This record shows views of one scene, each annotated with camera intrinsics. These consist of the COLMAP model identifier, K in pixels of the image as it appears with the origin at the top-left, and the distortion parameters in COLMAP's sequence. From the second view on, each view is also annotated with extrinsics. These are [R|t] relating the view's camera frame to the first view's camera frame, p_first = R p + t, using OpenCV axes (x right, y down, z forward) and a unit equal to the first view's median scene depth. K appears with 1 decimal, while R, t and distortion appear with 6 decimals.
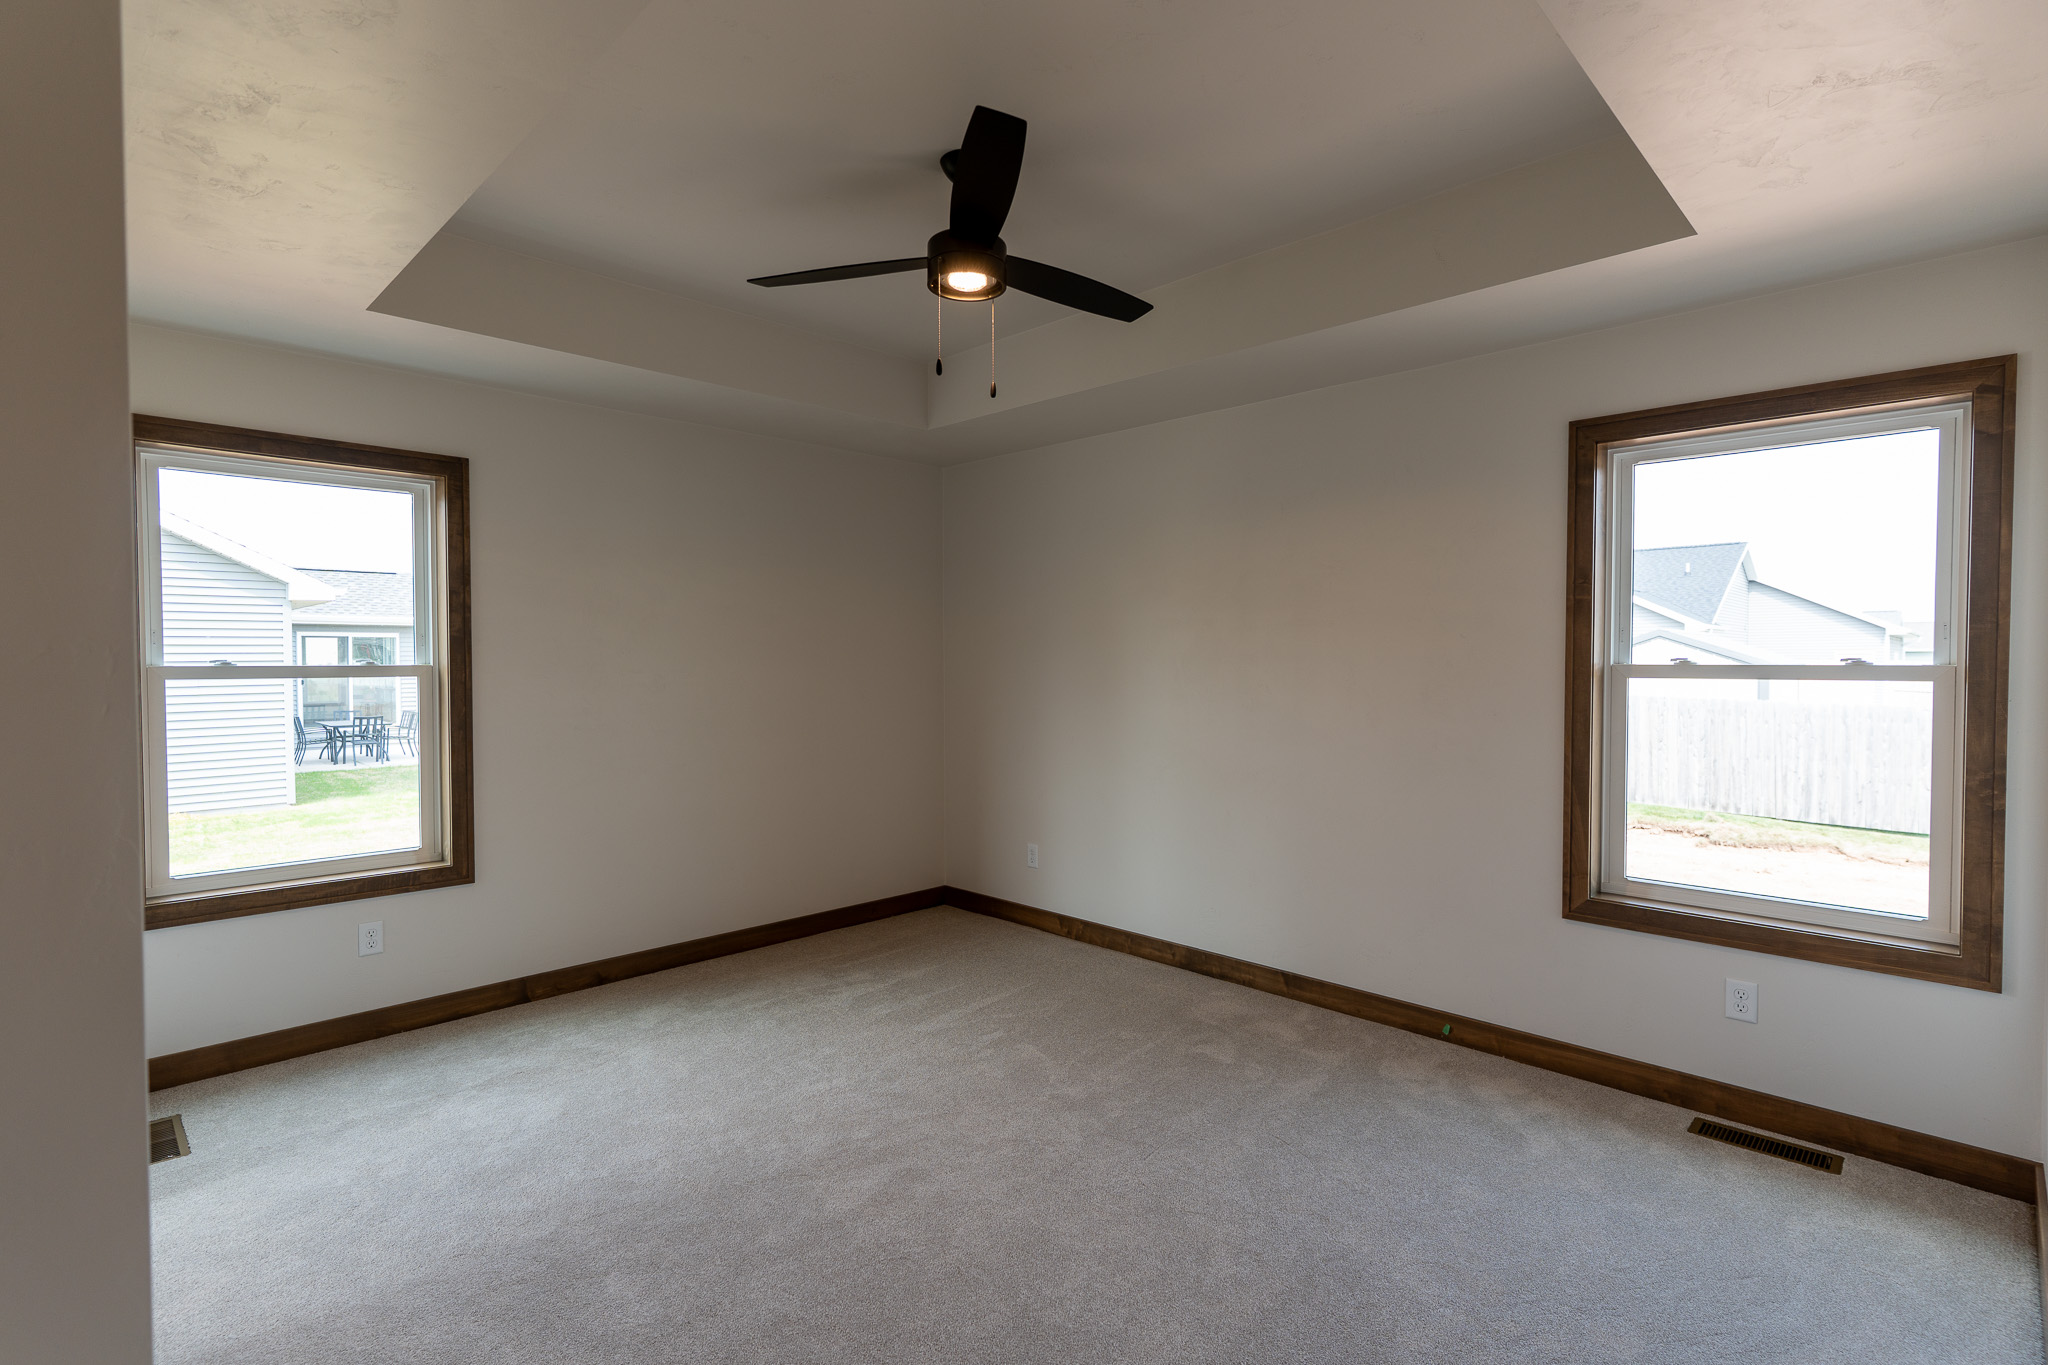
lens RADIAL K [[975.7, 0, 1016.4], [0, 975.7, 683.3], [0, 0, 1]] dist [0.001690, 0.000829]
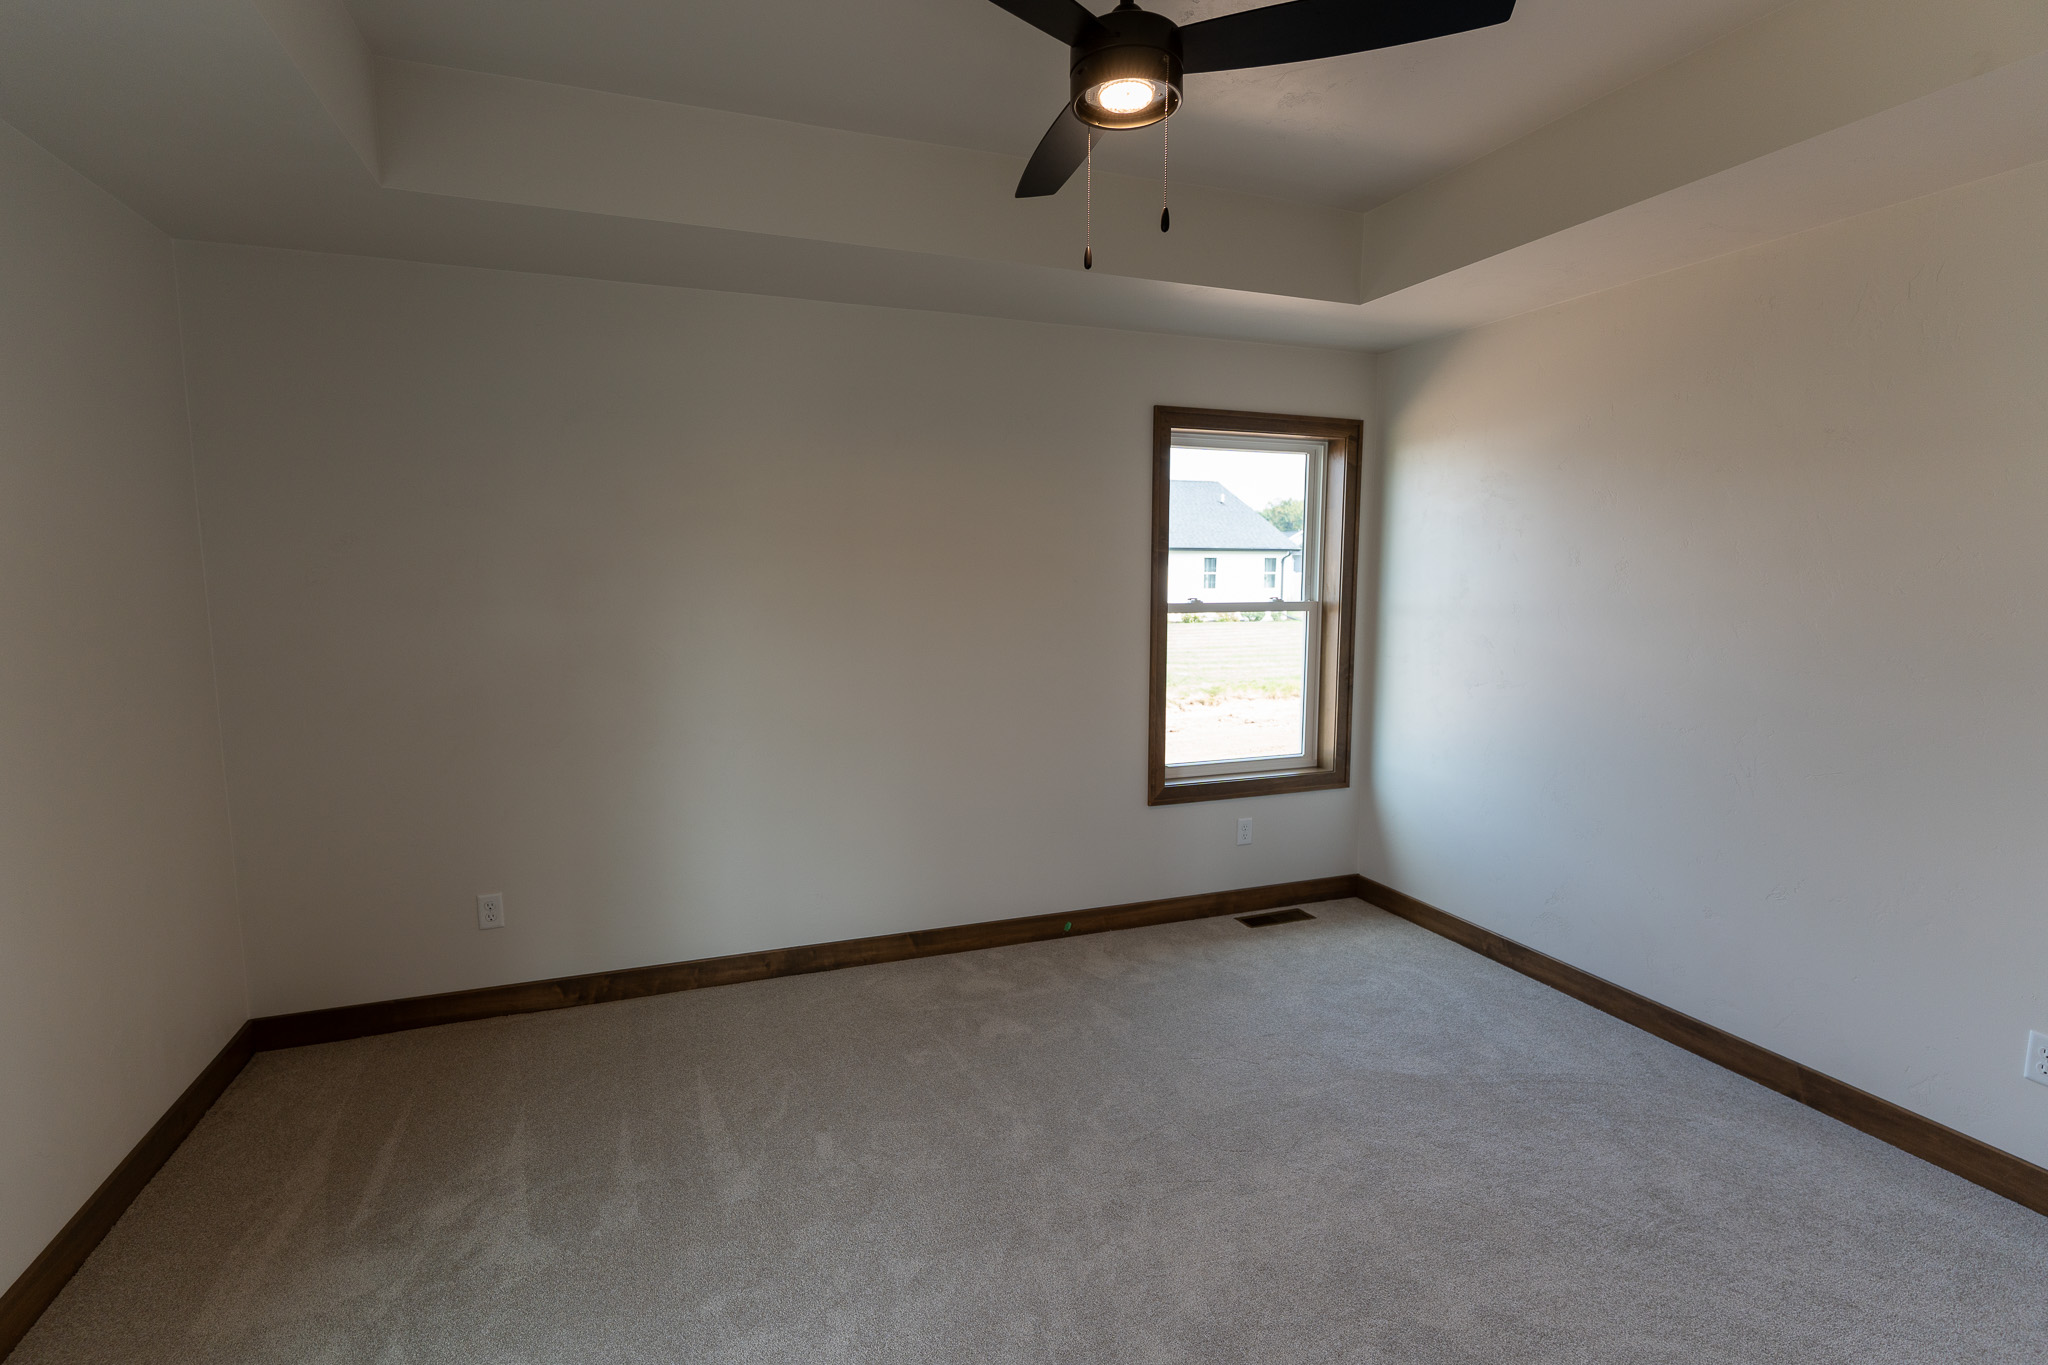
lens RADIAL K [[975.7, 0, 1016.4], [0, 975.7, 683.3], [0, 0, 1]] dist [0.001690, 0.000829]
pose [[0.415610, -0.103764, 0.903605, -0.641640], [0.024292, 0.994383, 0.103015, -0.052224], [-0.909218, -0.020863, 0.415796, 0.638920]]
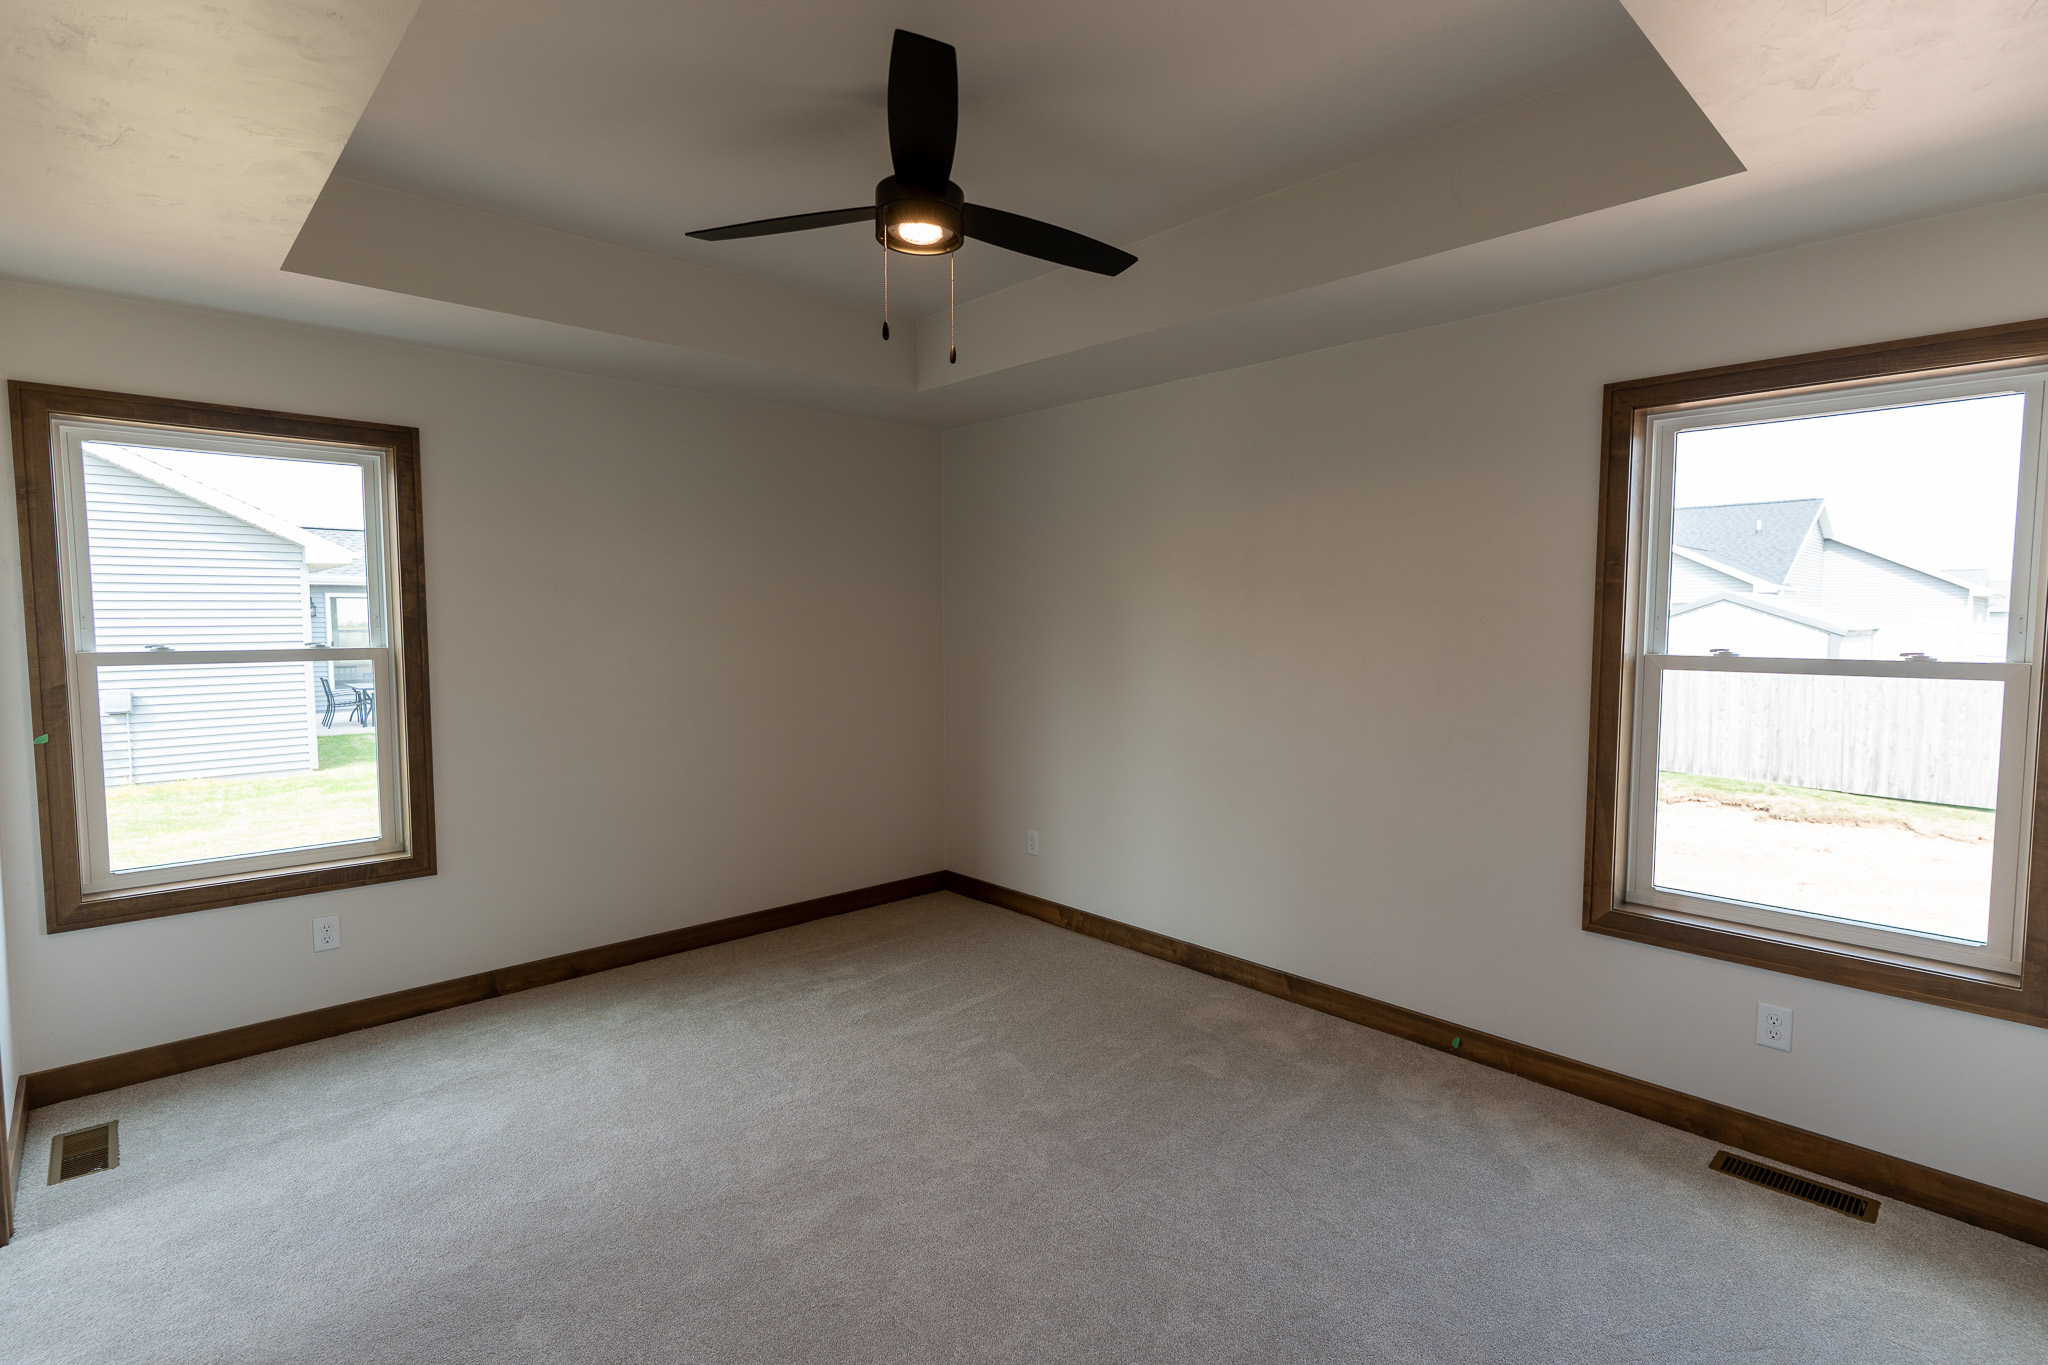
lens RADIAL K [[990.9, 0, 1031.9], [0, 990.9, 685.2], [0, 0, 1]] dist [0.003248, -0.000604]
pose [[0.999585, 0.003475, -0.028611, 0.066758], [-0.002225, 0.999046, 0.043624, -0.029937], [0.028735, -0.043542, 0.998638, 0.060762]]
